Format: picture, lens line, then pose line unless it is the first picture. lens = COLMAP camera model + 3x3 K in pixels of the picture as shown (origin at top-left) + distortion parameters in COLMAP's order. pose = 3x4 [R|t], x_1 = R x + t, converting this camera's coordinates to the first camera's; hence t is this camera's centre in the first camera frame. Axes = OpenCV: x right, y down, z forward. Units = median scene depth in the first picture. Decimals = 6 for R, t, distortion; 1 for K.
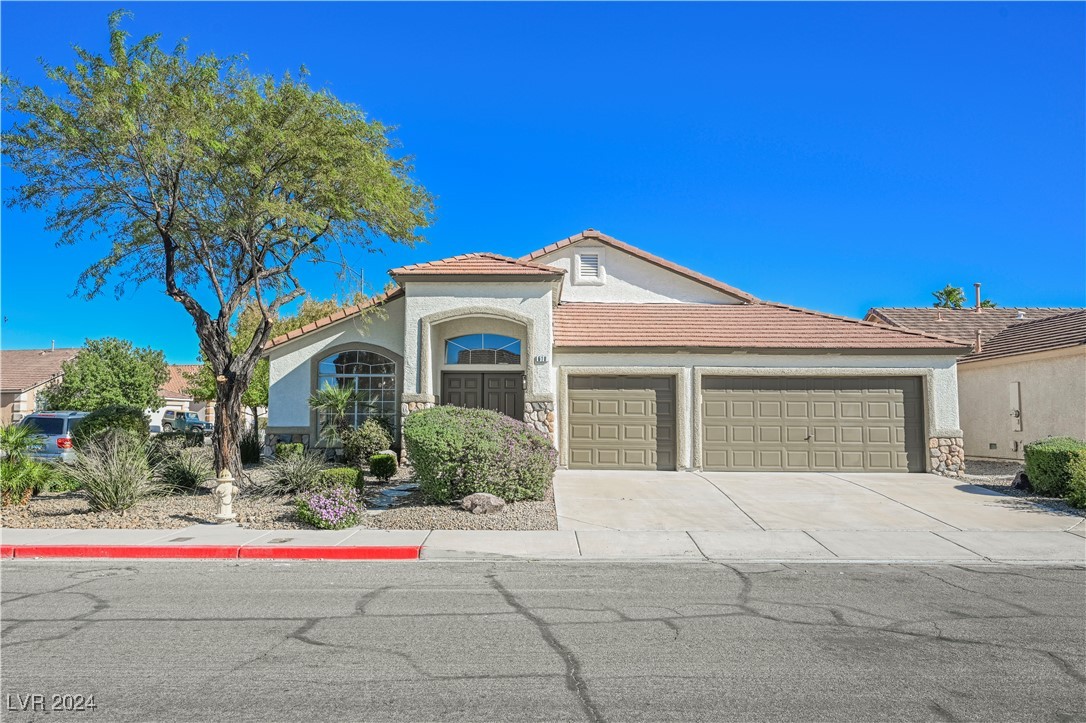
lens RADIAL K [[793.7, 0, 543.0], [0, 793.7, 361.5], [0, 0, 1]] dist [-0.003371, -0.000758]
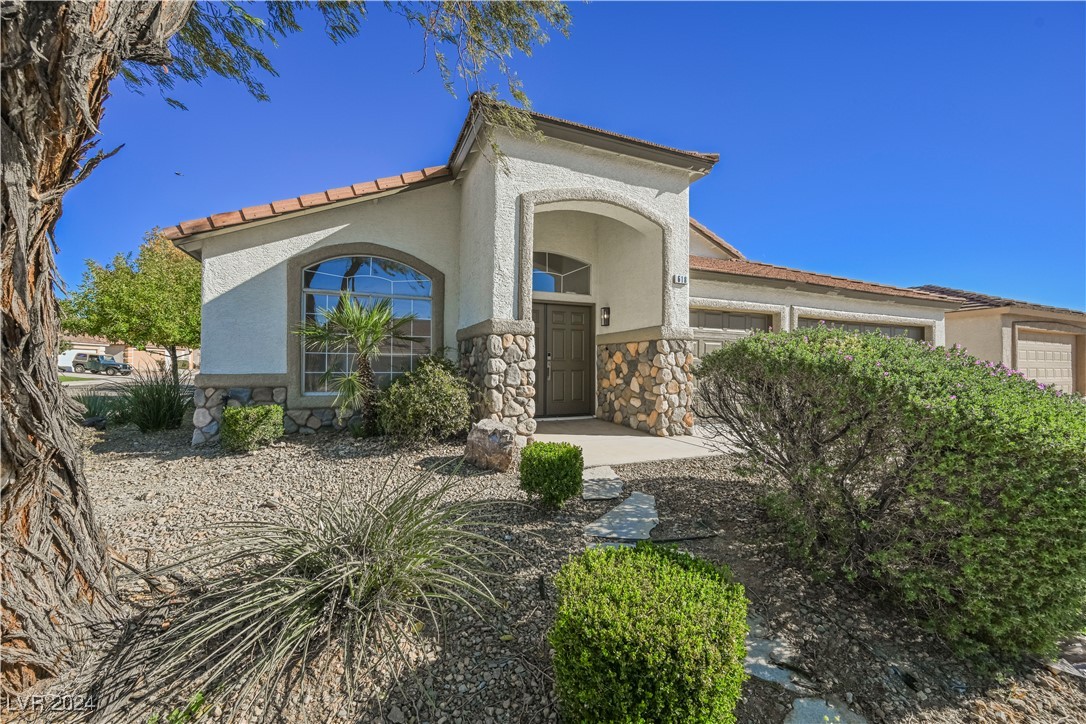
lens RADIAL K [[425.5, 0, 564.9], [0, 425.5, 361.1], [0, 0, 1]] dist [0.000411, 0.000030]
pose [[0.922959, 0.006102, 0.384849, -0.232409], [-0.032617, 0.997518, 0.062408, 0.047026], [-0.383513, -0.070153, 0.920867, 0.644792]]
